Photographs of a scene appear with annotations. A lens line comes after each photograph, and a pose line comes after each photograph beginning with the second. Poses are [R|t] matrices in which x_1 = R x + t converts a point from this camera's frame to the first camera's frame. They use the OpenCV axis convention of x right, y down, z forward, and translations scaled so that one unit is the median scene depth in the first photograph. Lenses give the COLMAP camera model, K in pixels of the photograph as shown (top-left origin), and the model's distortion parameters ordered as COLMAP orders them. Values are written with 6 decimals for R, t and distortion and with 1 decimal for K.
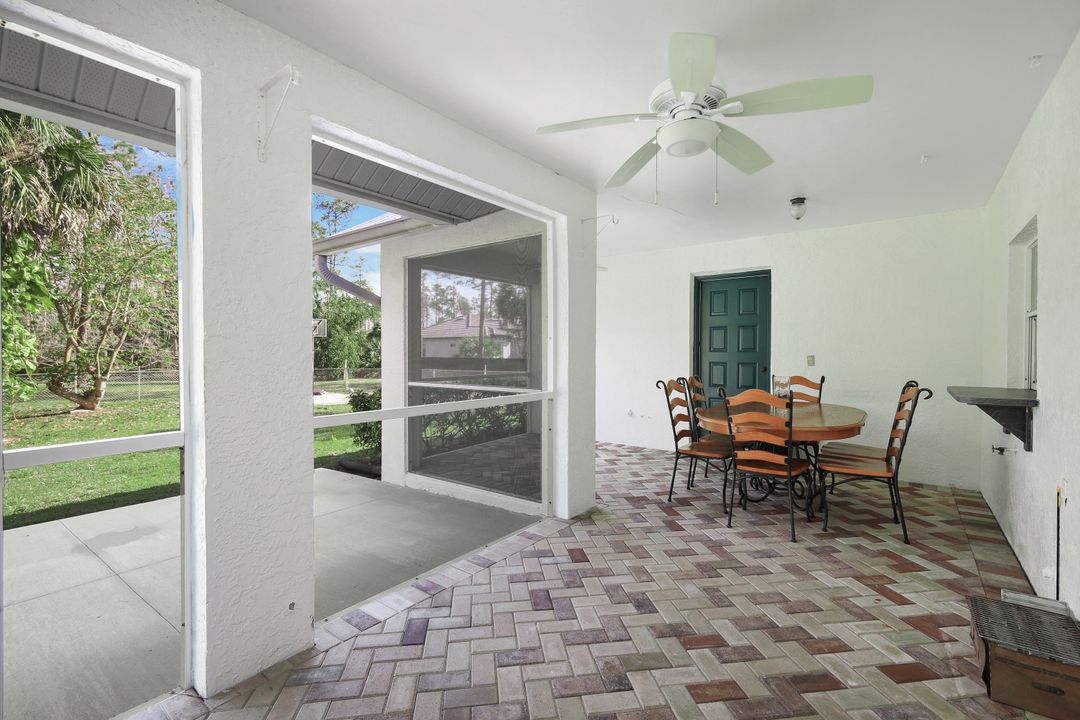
lens RADIAL K [[480.3, 0, 539.6], [0, 480.3, 359.8], [0, 0, 1]] dist [0.008296, 0.000225]
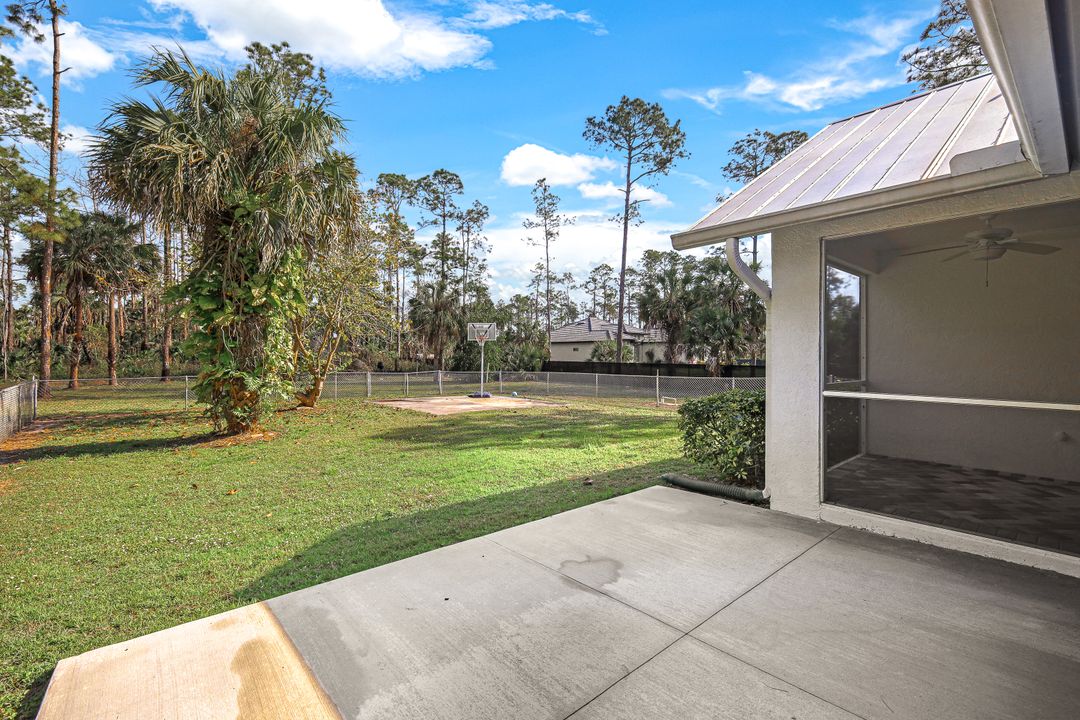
lens RADIAL K [[480.3, 0, 542.6], [0, 480.3, 359.3], [0, 0, 1]] dist [0.008296, 0.000225]
pose [[0.978813, 0.006280, -0.204659, -0.324300], [-0.008515, 0.999913, -0.010040, 0.002592], [0.204578, 0.011570, 0.978782, 0.062349]]
